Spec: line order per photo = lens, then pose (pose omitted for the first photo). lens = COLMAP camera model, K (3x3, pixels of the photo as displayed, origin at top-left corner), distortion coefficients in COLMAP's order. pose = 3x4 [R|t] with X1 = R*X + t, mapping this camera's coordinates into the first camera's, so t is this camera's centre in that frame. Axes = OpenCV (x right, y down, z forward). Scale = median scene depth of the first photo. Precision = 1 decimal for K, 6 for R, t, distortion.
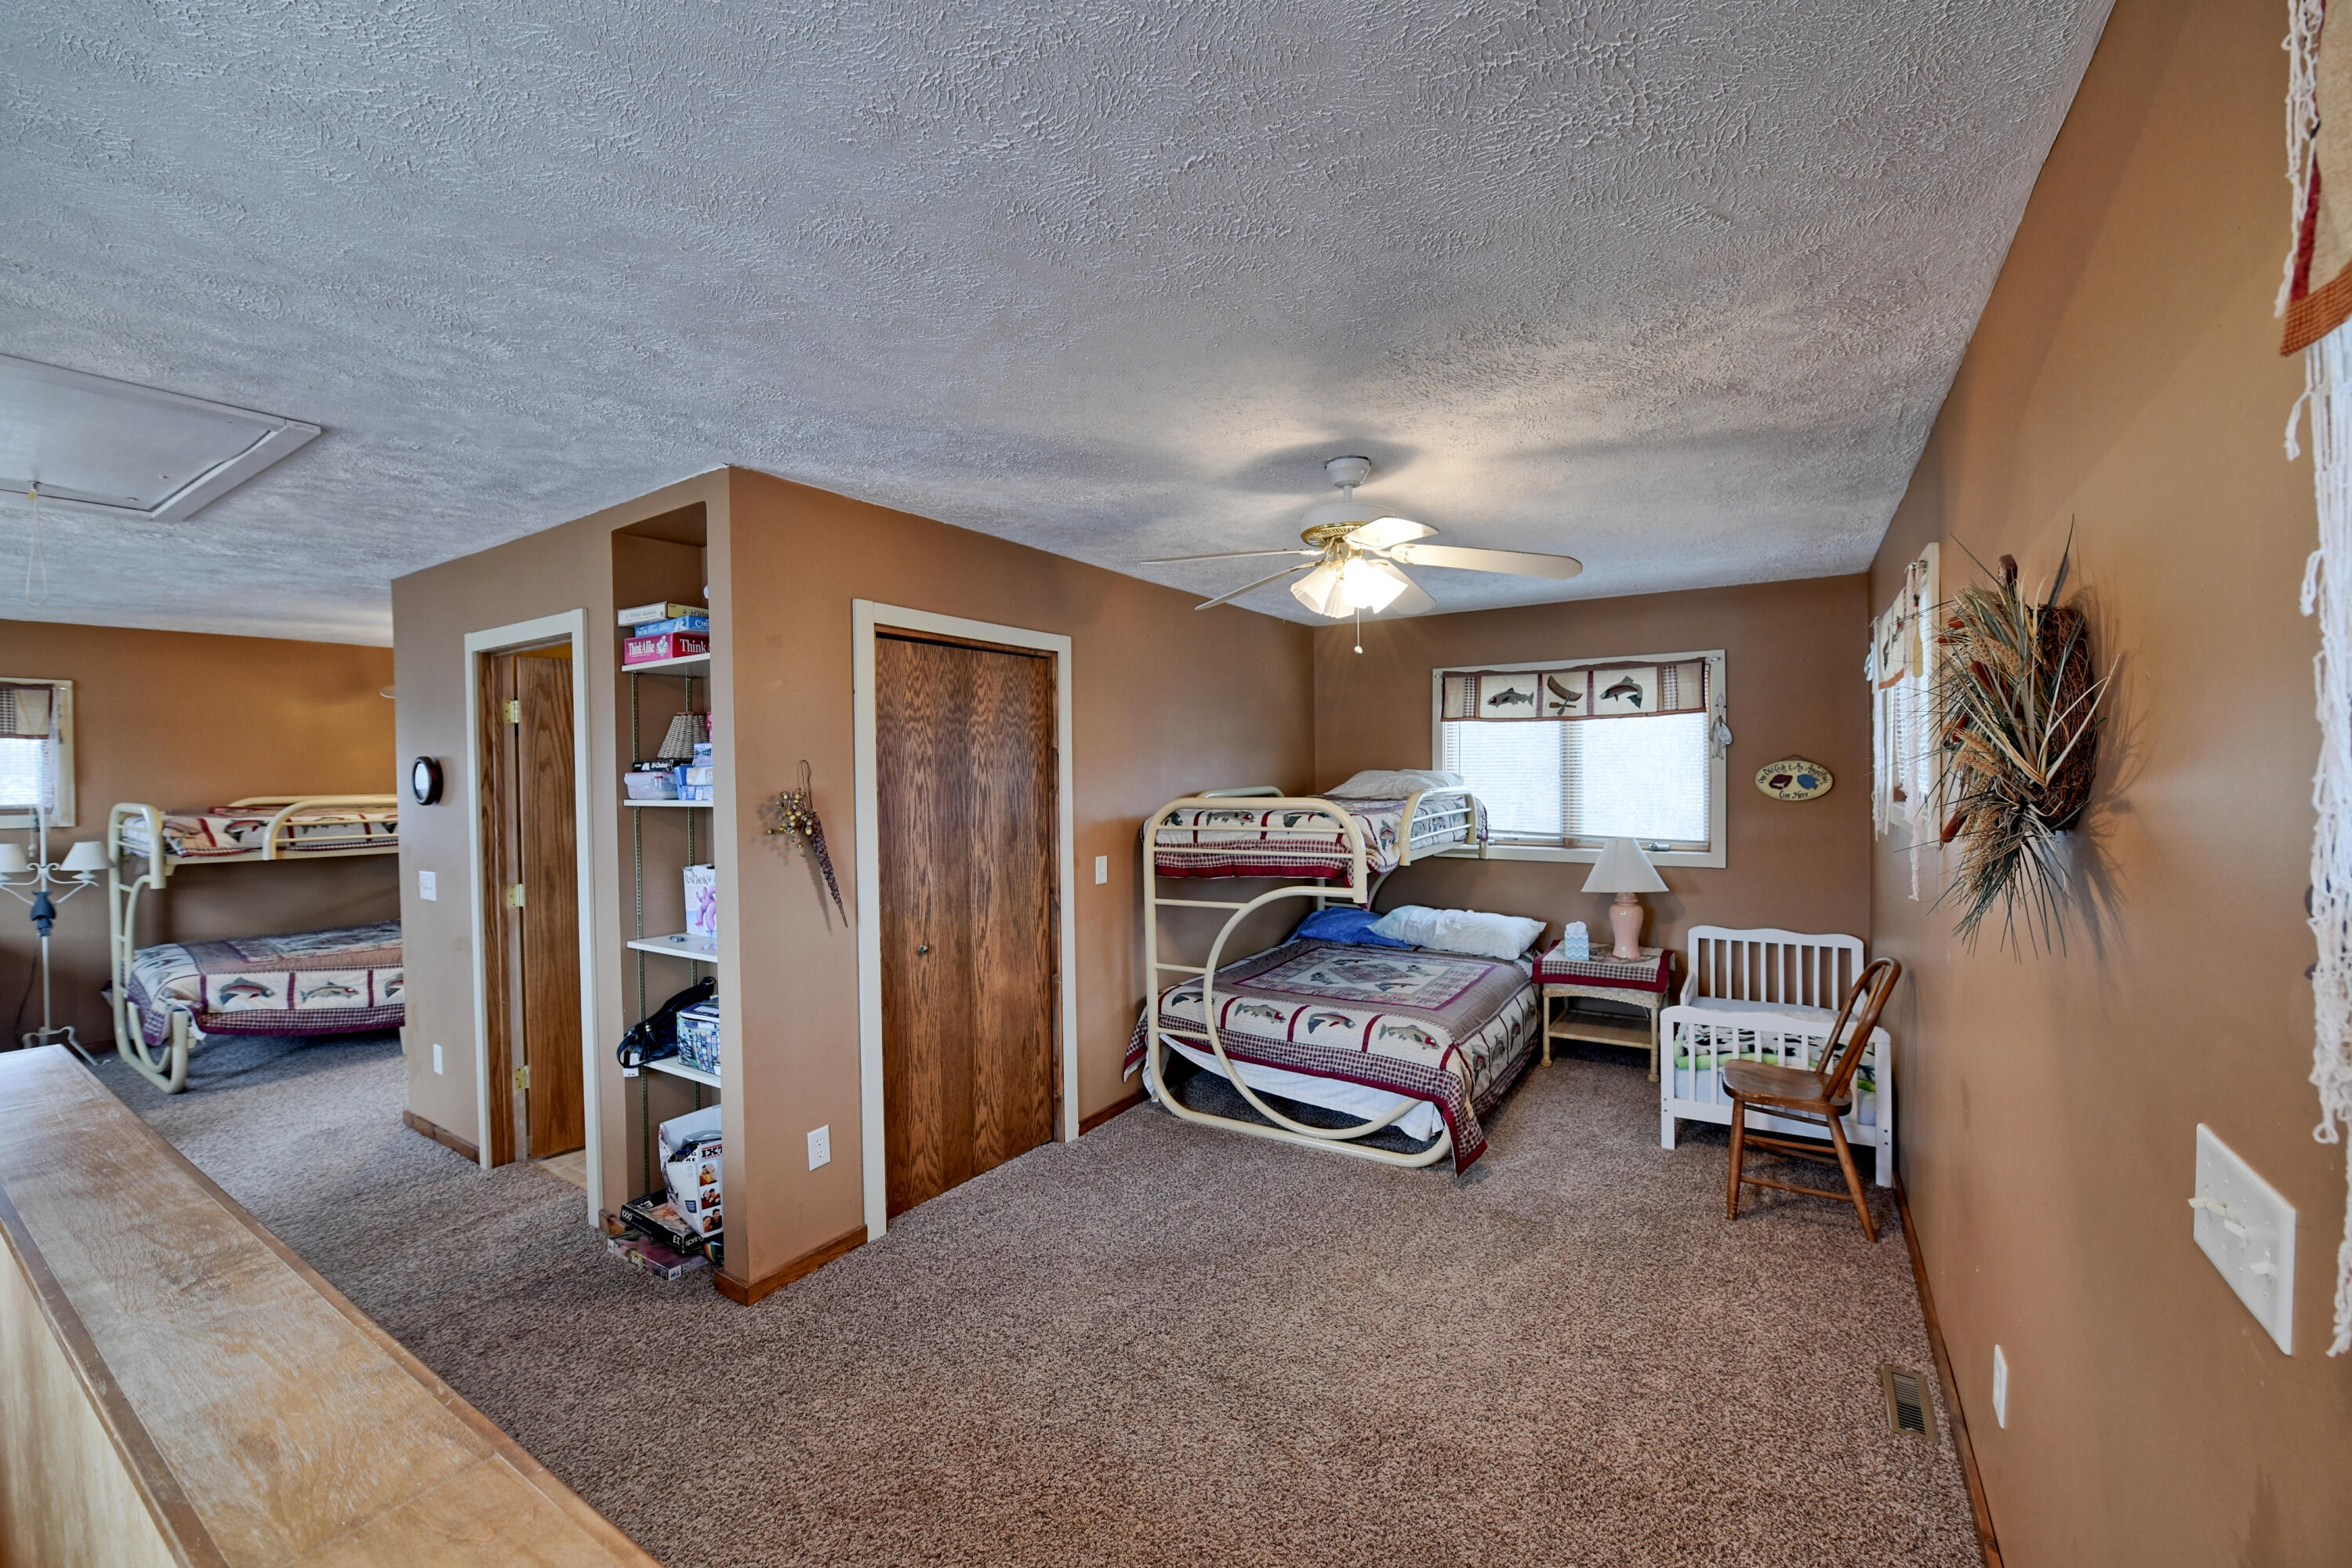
lens RADIAL K [[939.0, 0, 1181.5], [0, 939.0, 783.7], [0, 0, 1]] dist [-0.012057, -0.003404]
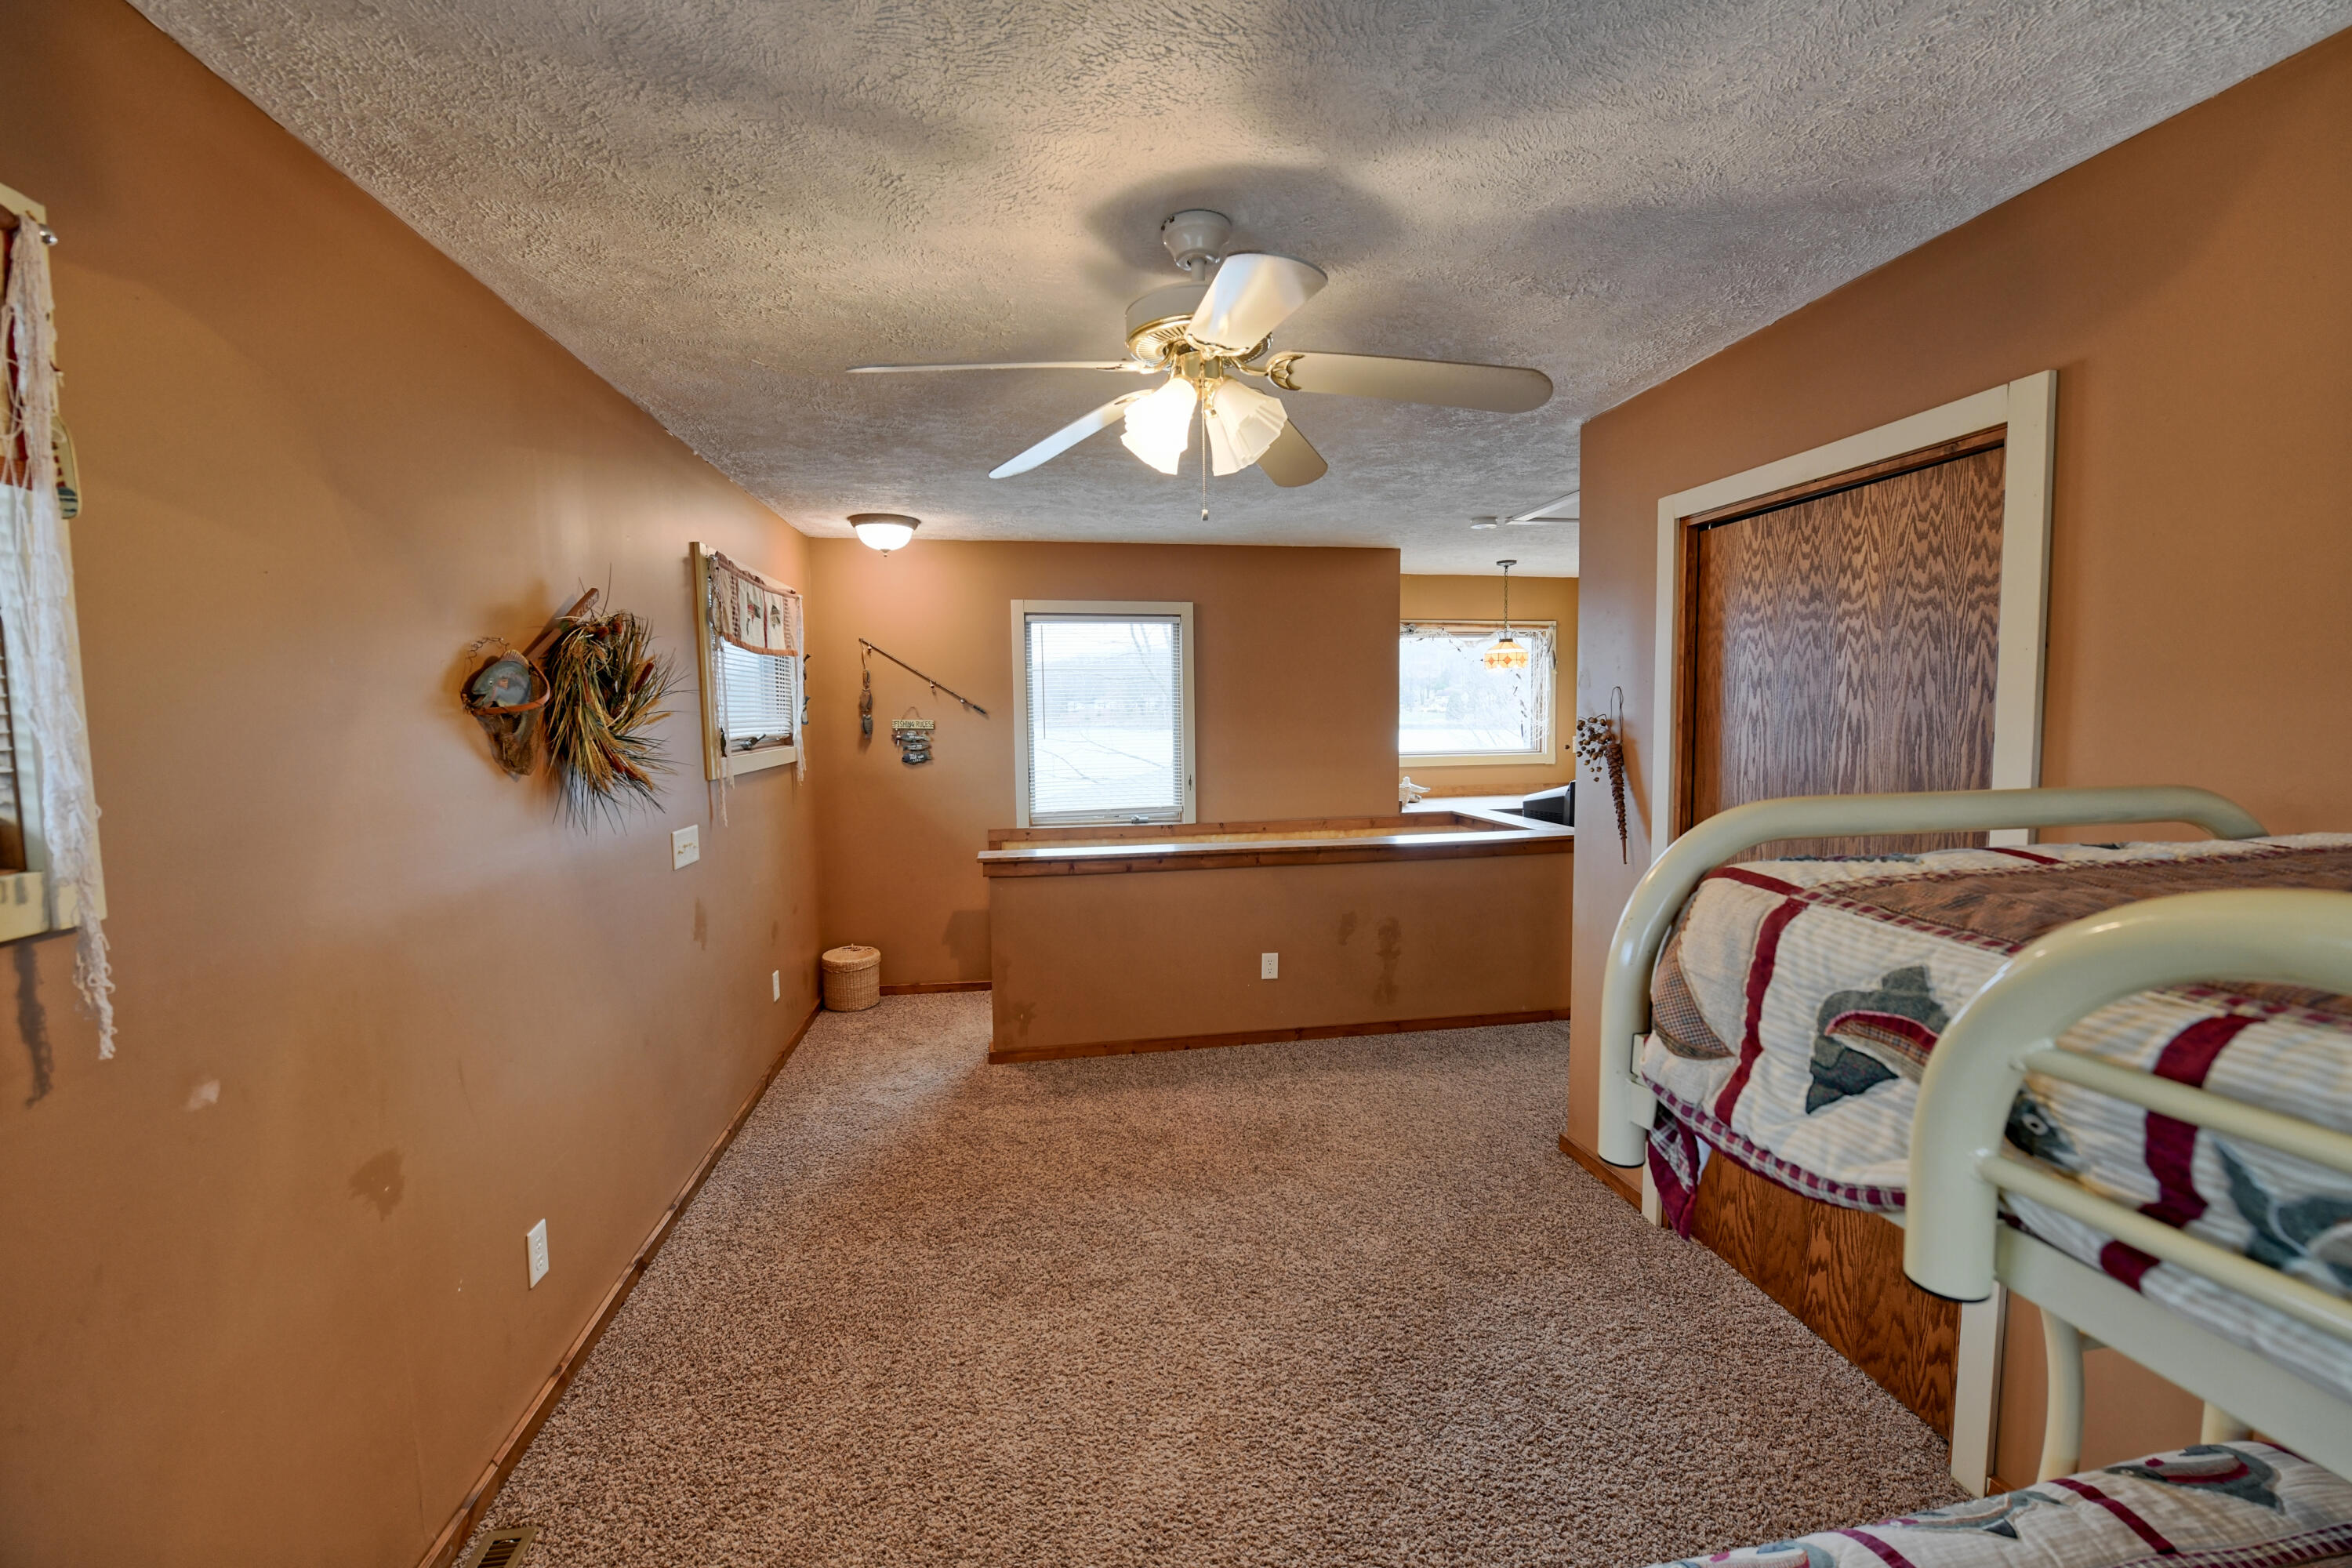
lens RADIAL K [[939.0, 0, 1181.5], [0, 939.0, 783.7], [0, 0, 1]] dist [-0.012057, -0.003404]
pose [[-0.735369, 0.072354, -0.673793, 0.552402], [0.009751, 0.995311, 0.096237, -0.020239], [0.677596, 0.064200, -0.732626, 1.271640]]
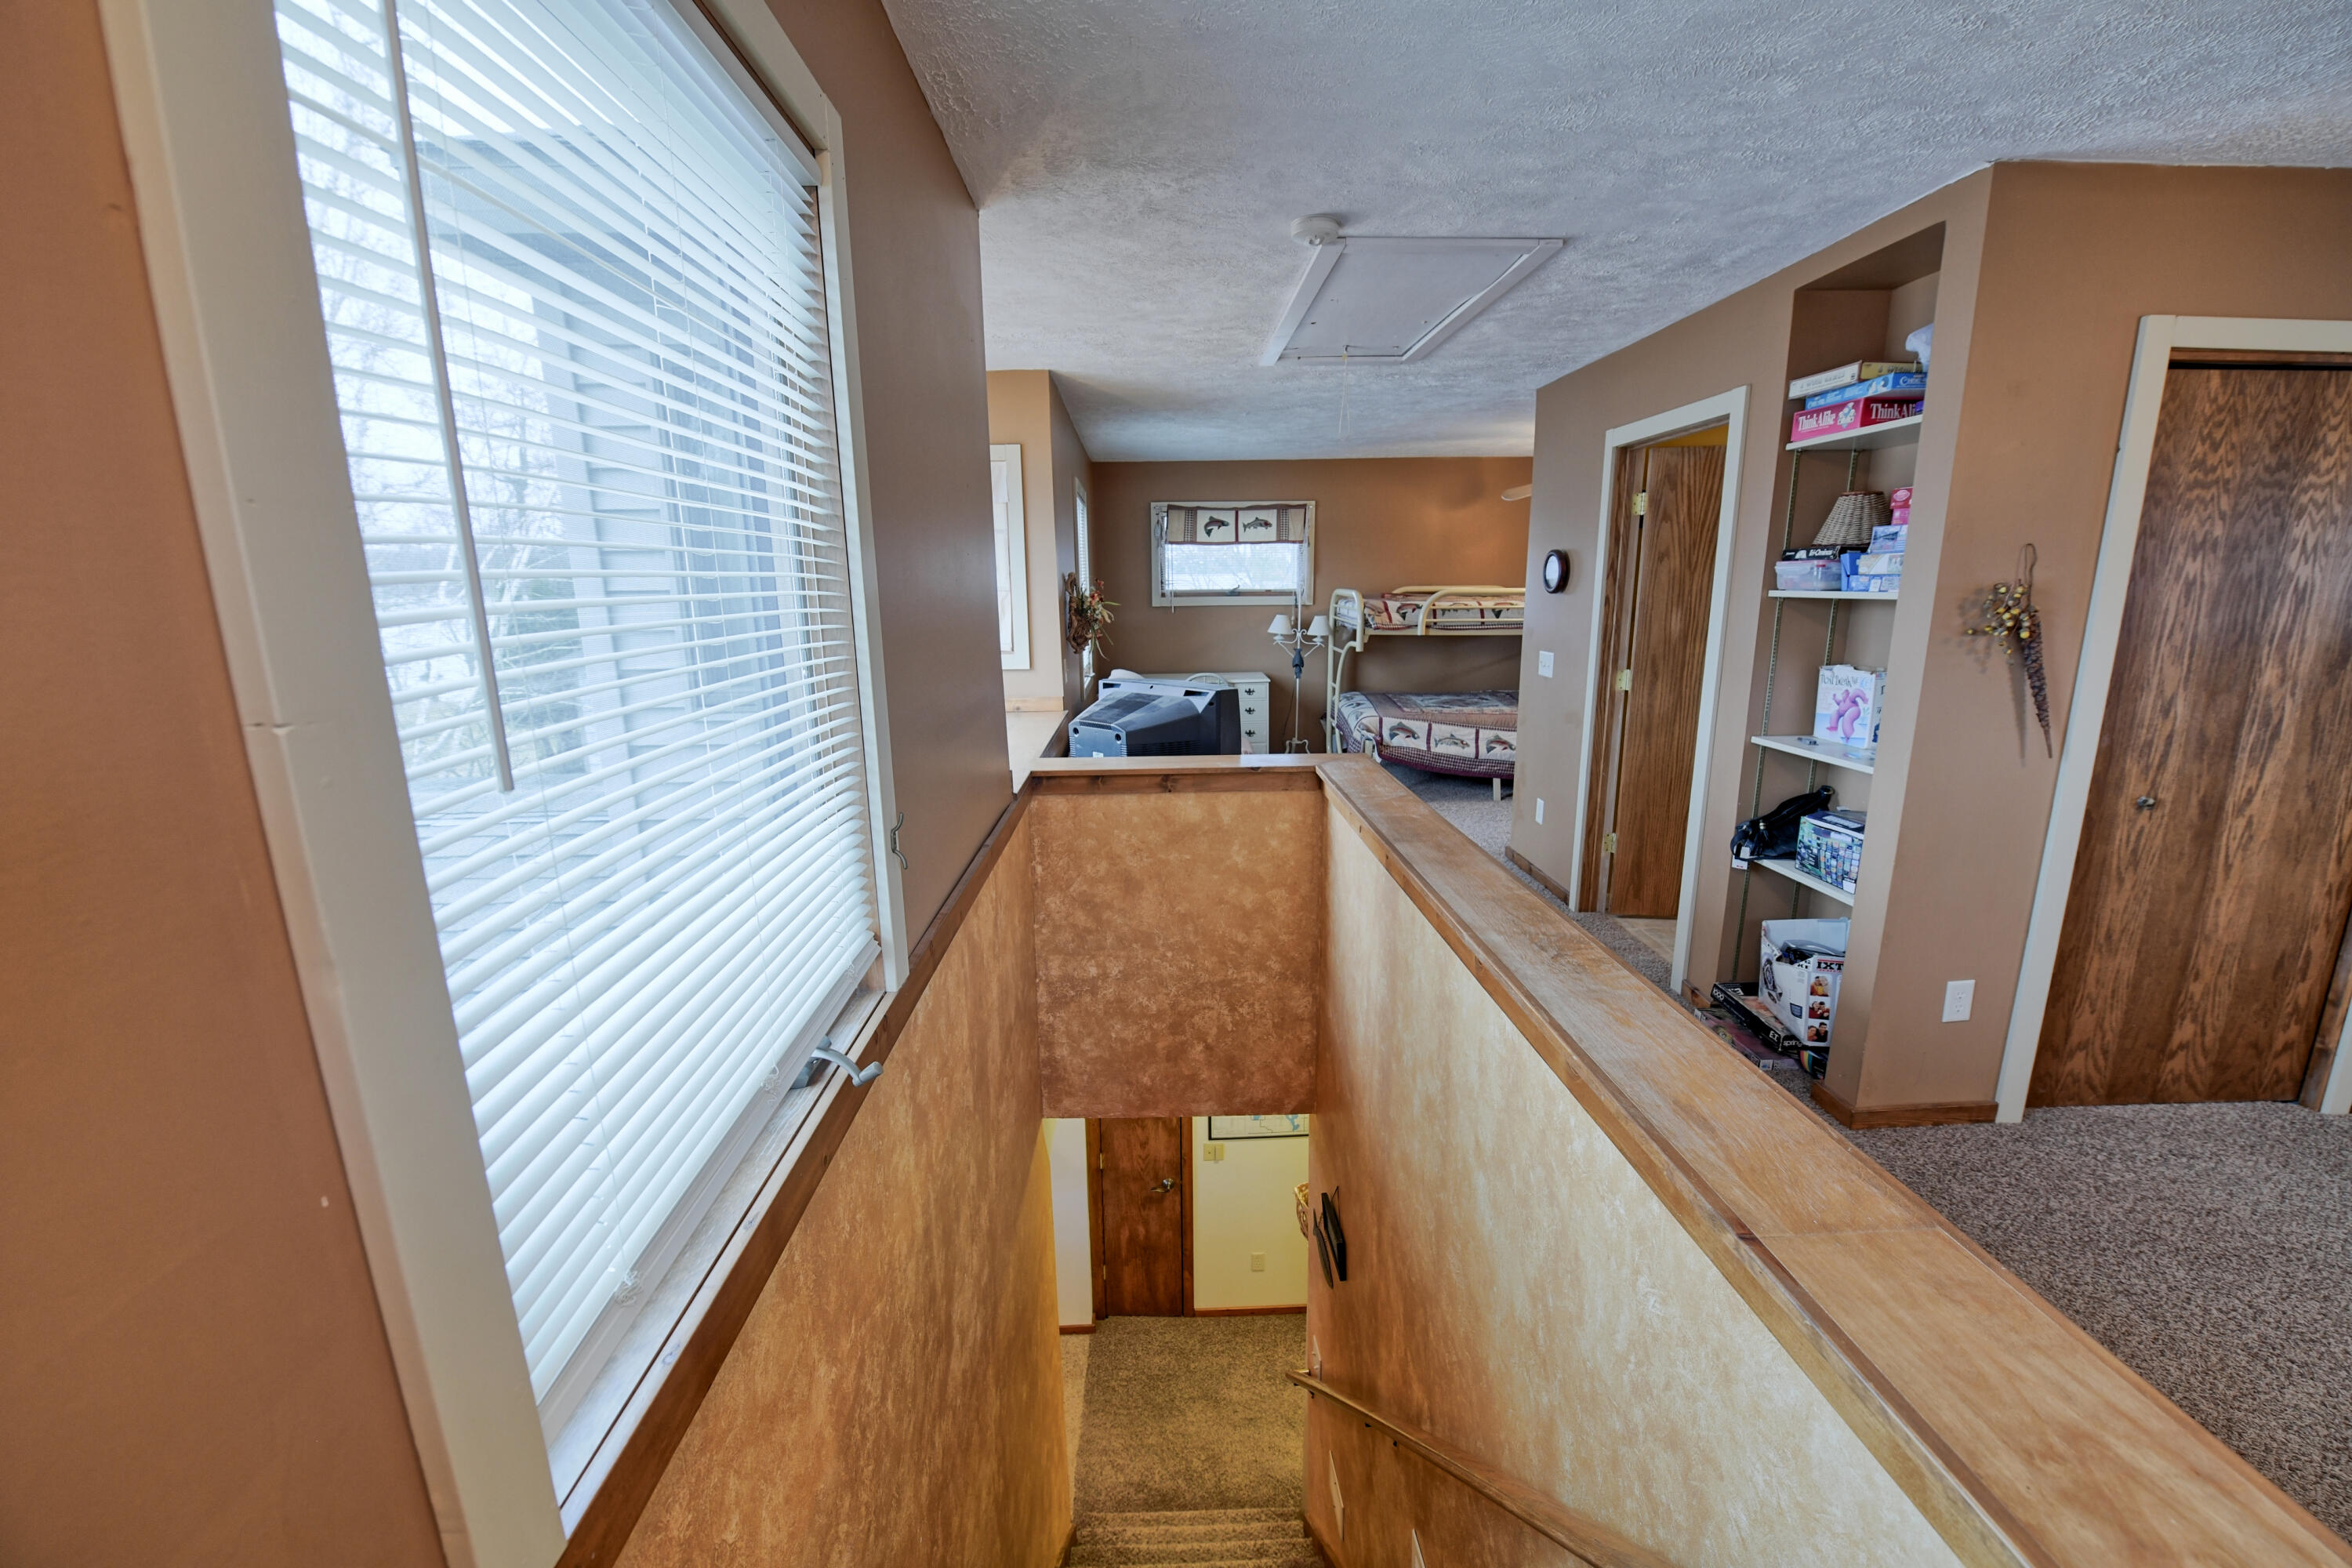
lens RADIAL K [[939.0, 0, 1181.5], [0, 939.0, 783.7], [0, 0, 1]] dist [-0.012057, -0.003404]
pose [[0.564114, 0.182132, -0.805359, -0.122972], [-0.009010, 0.976669, 0.214563, 0.010538], [0.825648, -0.113782, 0.552593, -0.049188]]
